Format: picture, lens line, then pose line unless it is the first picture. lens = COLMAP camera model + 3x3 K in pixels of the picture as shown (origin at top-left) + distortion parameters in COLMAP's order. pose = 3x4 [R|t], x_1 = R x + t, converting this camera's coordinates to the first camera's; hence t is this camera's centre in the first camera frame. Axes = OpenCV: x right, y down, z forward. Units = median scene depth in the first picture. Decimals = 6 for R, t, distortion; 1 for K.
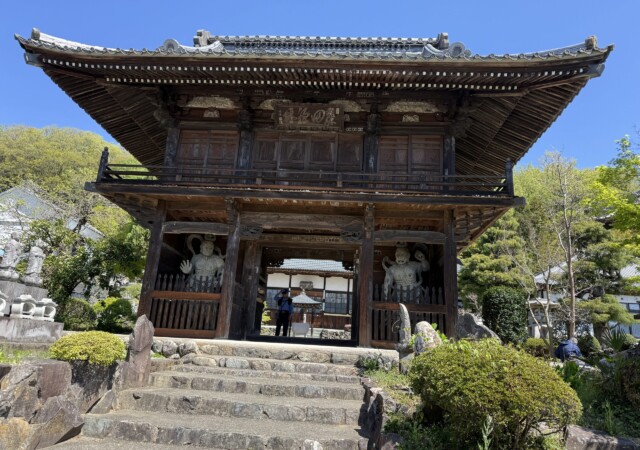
lens RADIAL K [[452.9, 0, 317.1], [0, 452.9, 226.4], [0, 0, 1]] dist [0.041921, -0.023283]
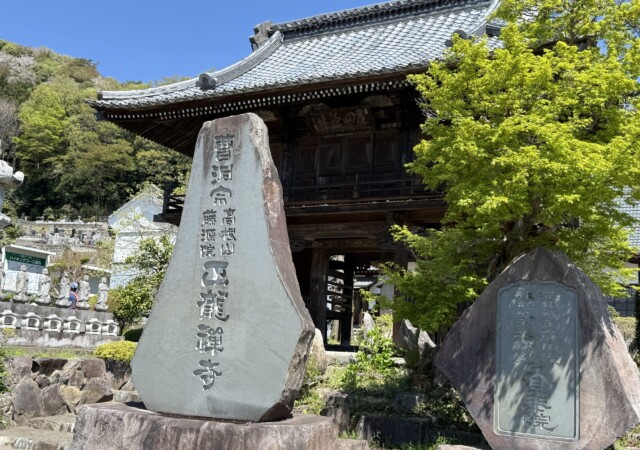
lens RADIAL K [[755.0, 0, 324.2], [0, 755.0, 228.7], [0, 0, 1]] dist [0.106708, 0.000000]
pose [[0.910285, -0.086530, -0.404837, 0.580508], [0.114620, 0.992361, 0.045619, -0.089946], [0.397798, -0.087928, 0.913250, -0.504881]]
